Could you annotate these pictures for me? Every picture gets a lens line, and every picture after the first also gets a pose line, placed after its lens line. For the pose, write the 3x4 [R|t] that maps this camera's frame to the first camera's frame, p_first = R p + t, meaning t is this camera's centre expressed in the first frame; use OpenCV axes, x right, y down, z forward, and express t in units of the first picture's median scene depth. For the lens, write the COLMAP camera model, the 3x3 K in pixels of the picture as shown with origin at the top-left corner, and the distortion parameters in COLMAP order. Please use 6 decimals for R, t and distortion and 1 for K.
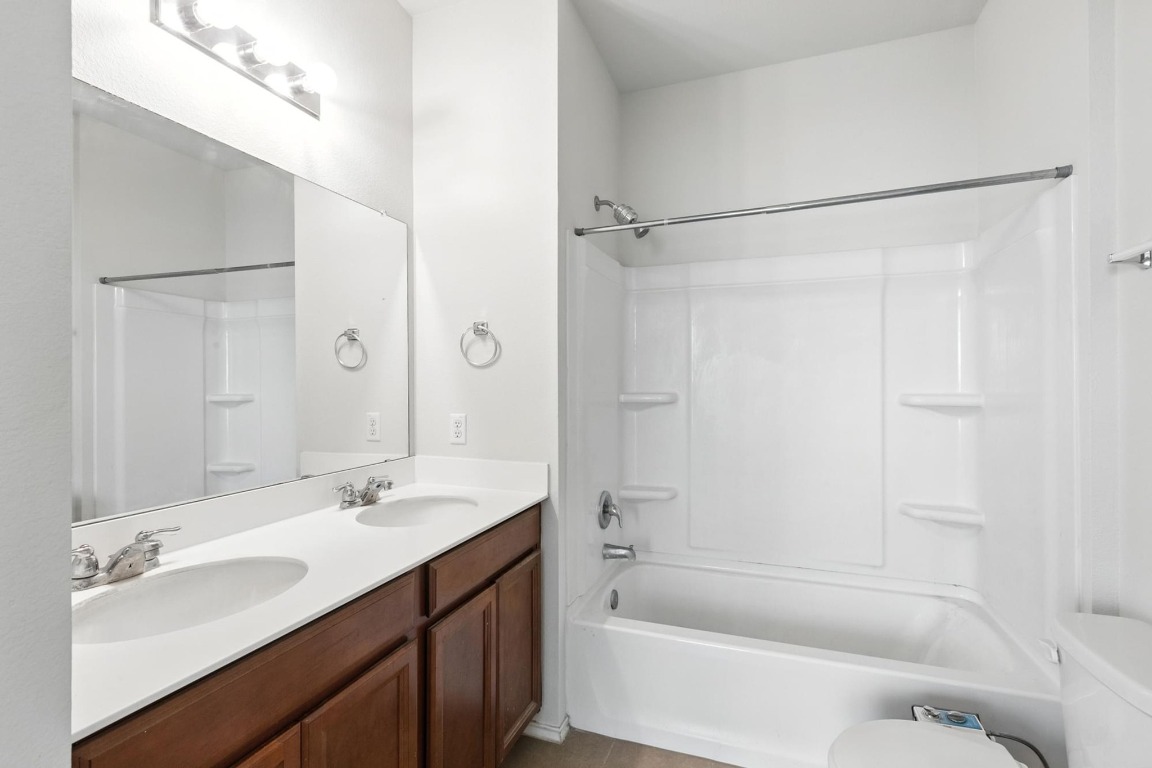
lens RADIAL K [[535.2, 0, 583.5], [0, 535.2, 388.2], [0, 0, 1]] dist [-0.000563, -0.000515]
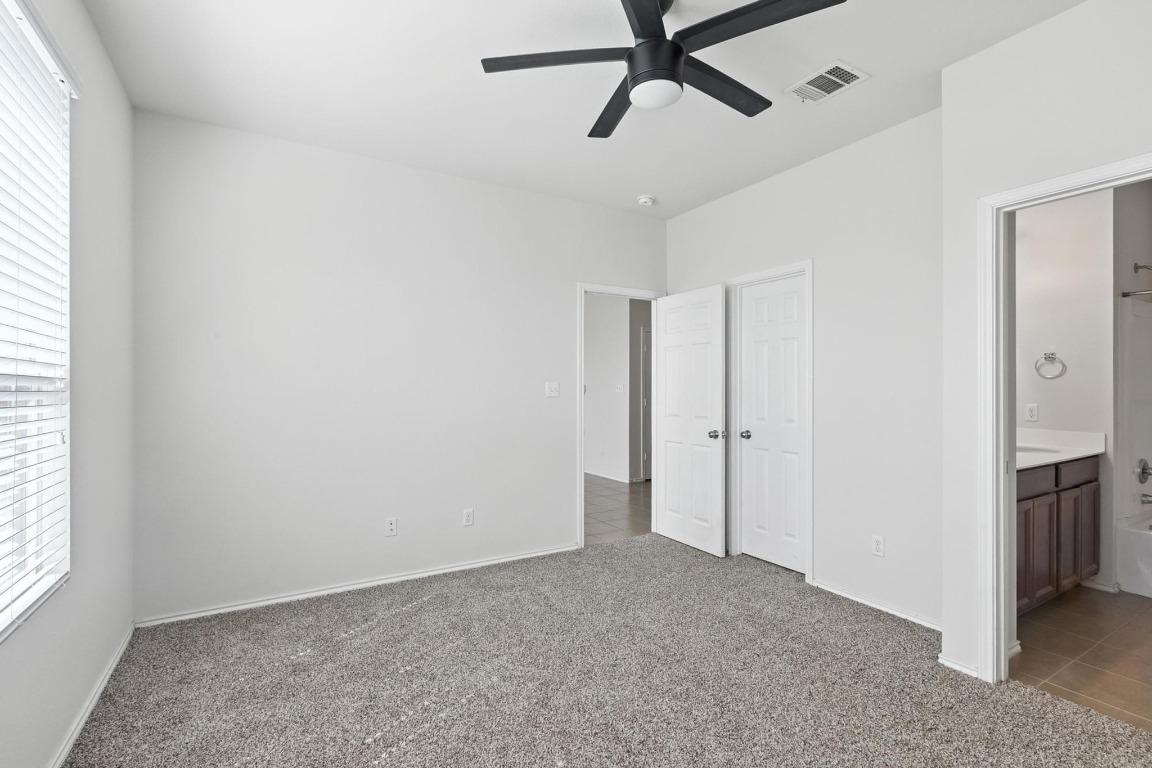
lens RADIAL K [[535.2, 0, 583.5], [0, 535.2, 388.2], [0, 0, 1]] dist [-0.000563, -0.000515]
pose [[0.771023, 0.001896, -0.636804, -0.257914], [-0.005975, 0.999973, -0.004256, 0.011031], [0.636779, 0.007087, 0.771014, -1.382017]]
